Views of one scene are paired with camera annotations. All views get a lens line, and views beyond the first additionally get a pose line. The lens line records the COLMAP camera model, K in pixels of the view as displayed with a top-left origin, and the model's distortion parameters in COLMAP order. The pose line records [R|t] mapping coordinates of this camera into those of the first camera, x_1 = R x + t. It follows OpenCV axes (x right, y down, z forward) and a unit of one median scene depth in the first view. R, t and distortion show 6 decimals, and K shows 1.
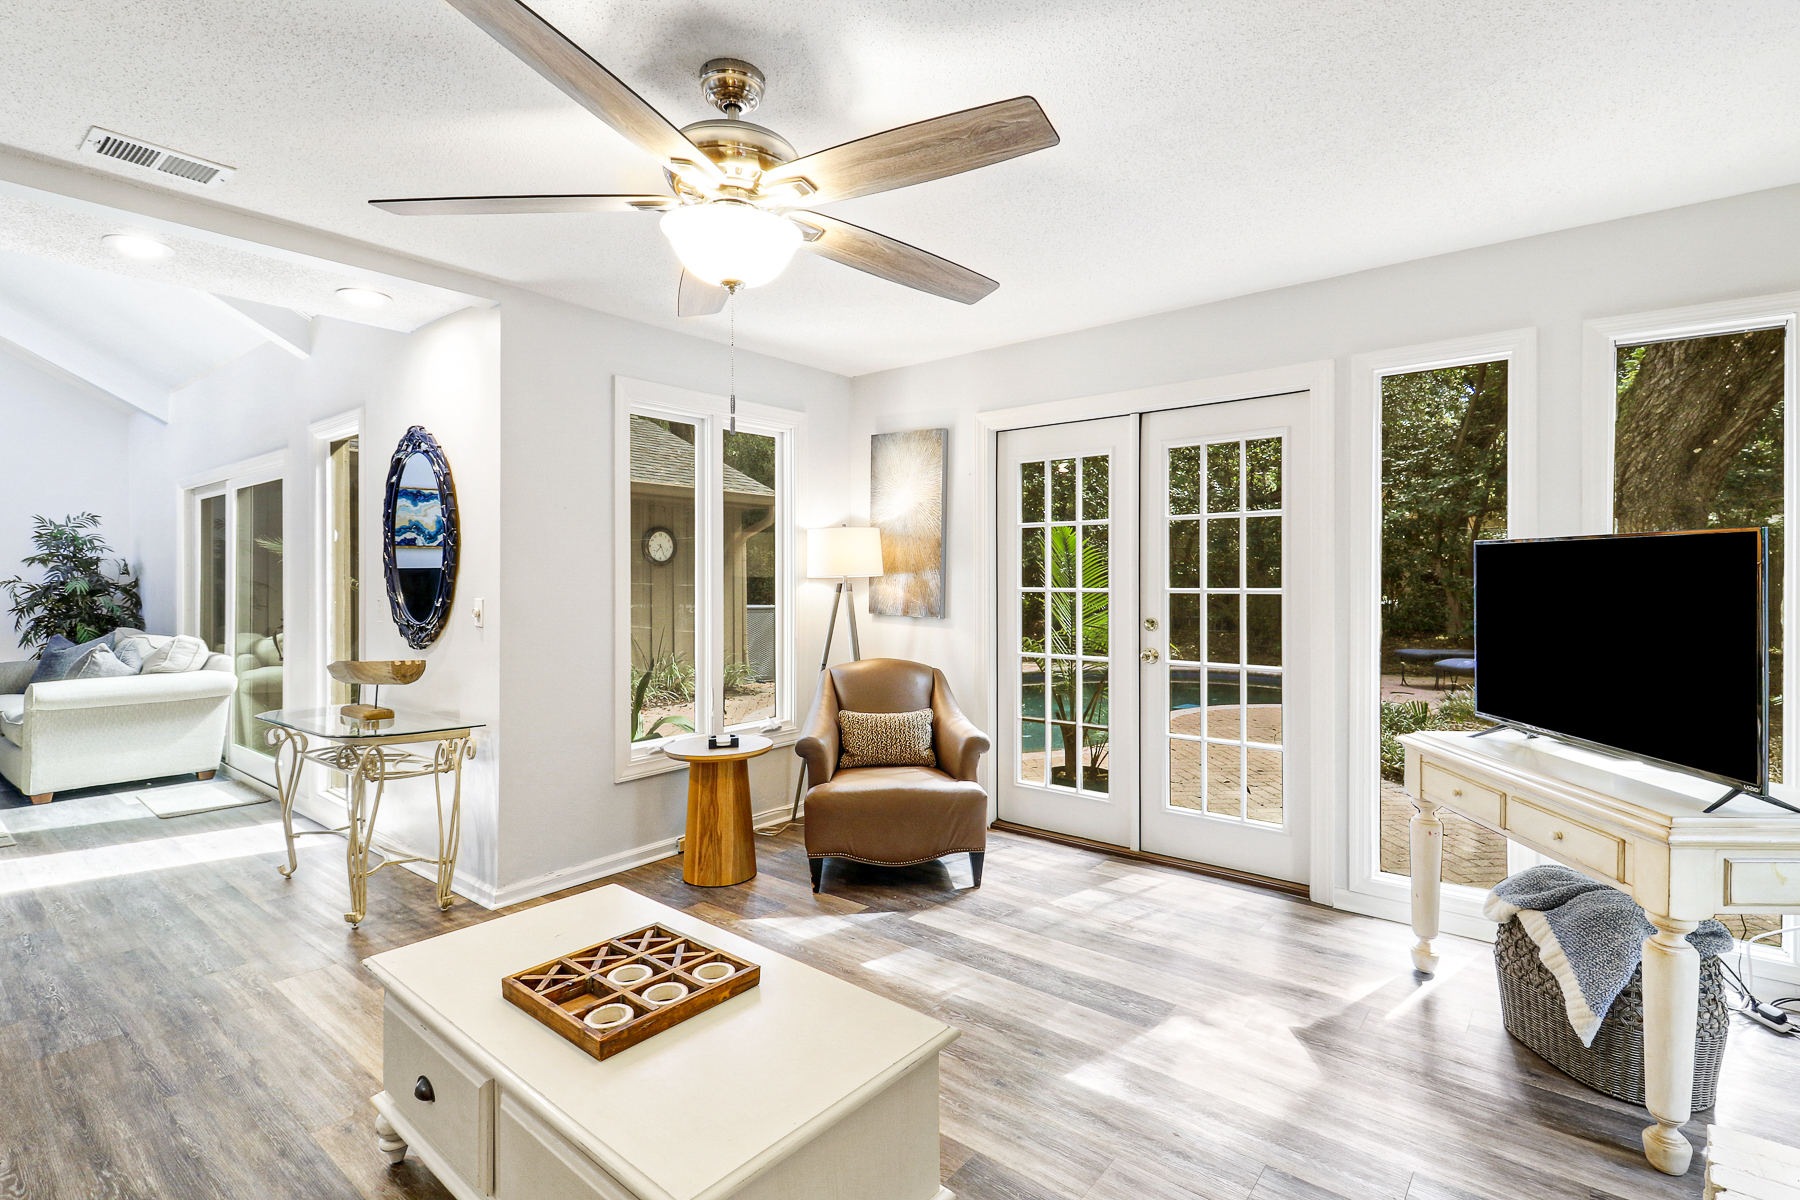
lens RADIAL K [[858.1, 0, 896.9], [0, 858.1, 572.8], [0, 0, 1]] dist [-0.000167, -0.000751]
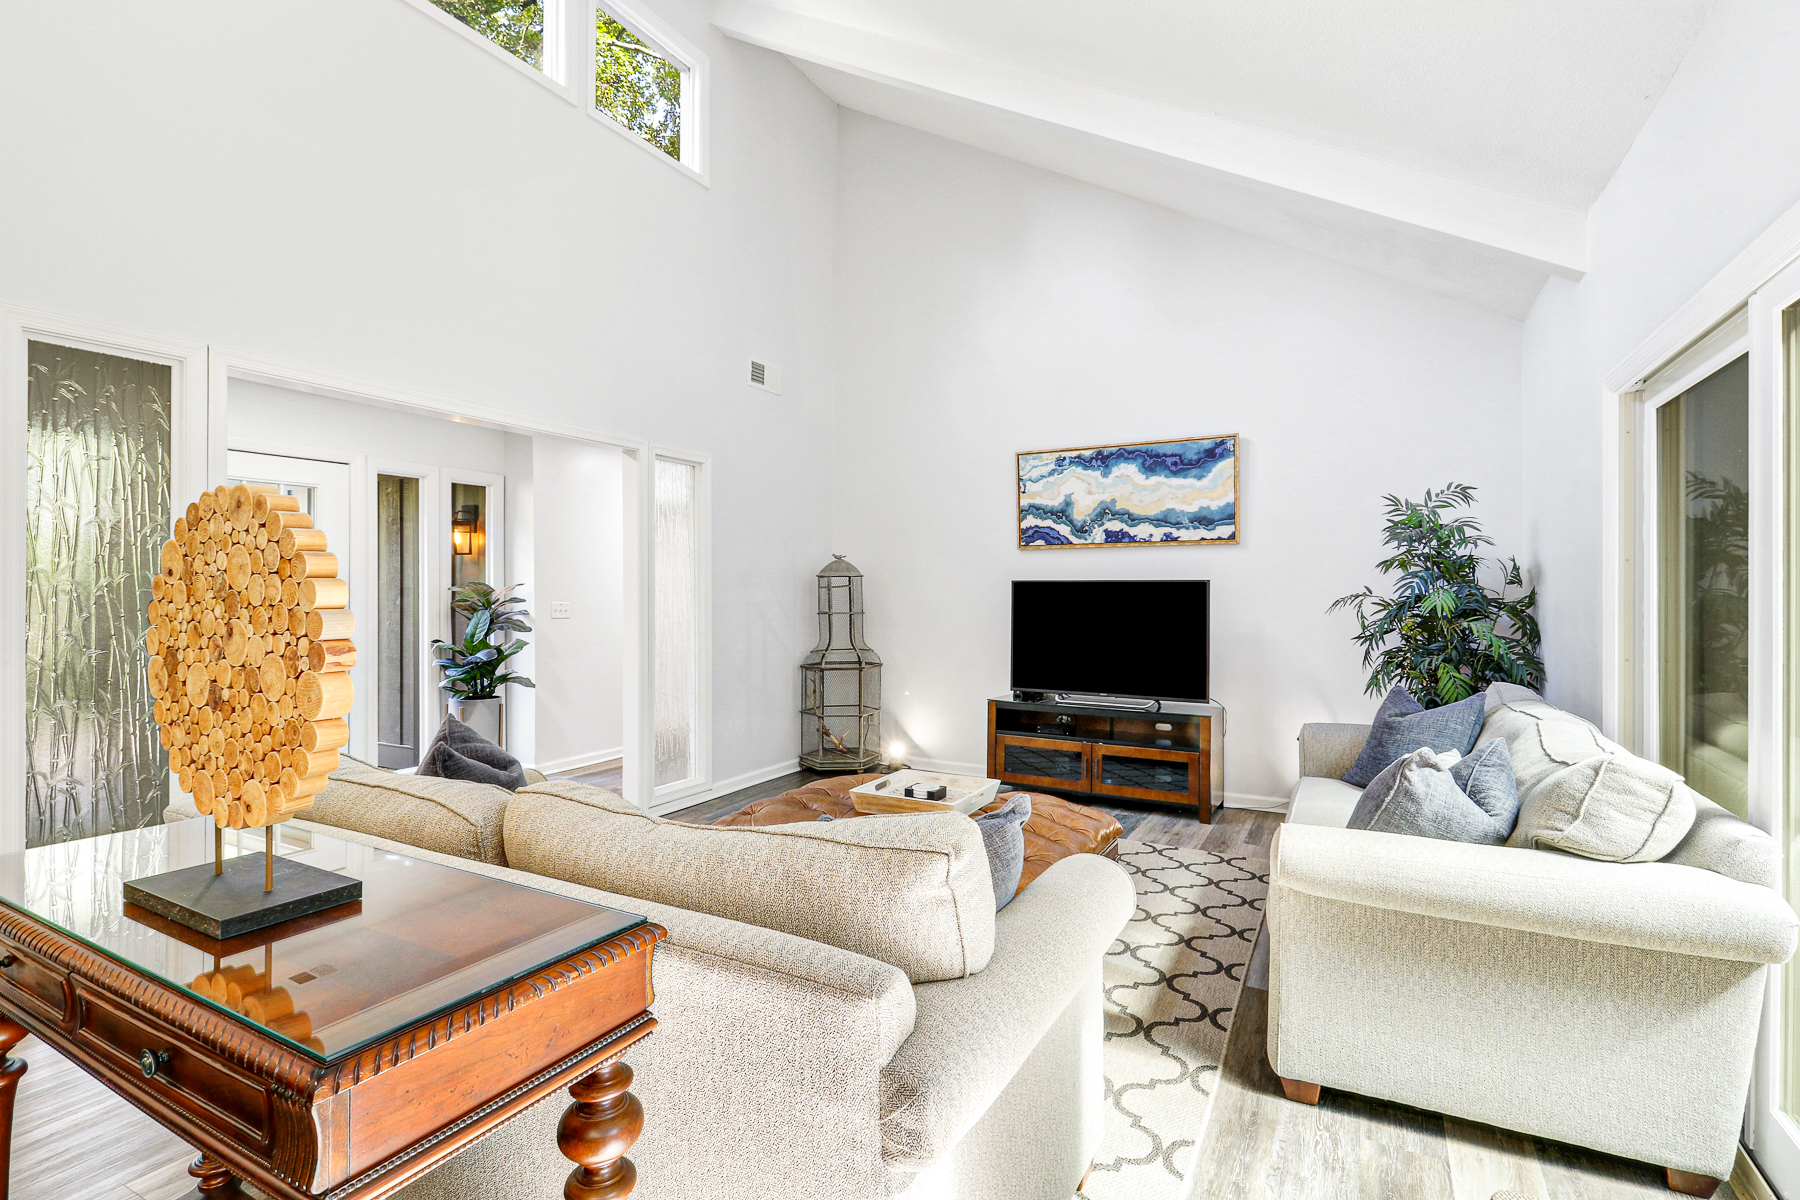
lens RADIAL K [[839.0, 0, 915.4], [0, 839.0, 590.7], [0, 0, 1]] dist [0.003010, -0.000312]
pose [[0.189053, -0.000152, -0.981967, -0.435038], [0.002710, 0.999996, 0.000366, 0.005310], [0.981963, -0.002730, 0.189052, 0.515590]]
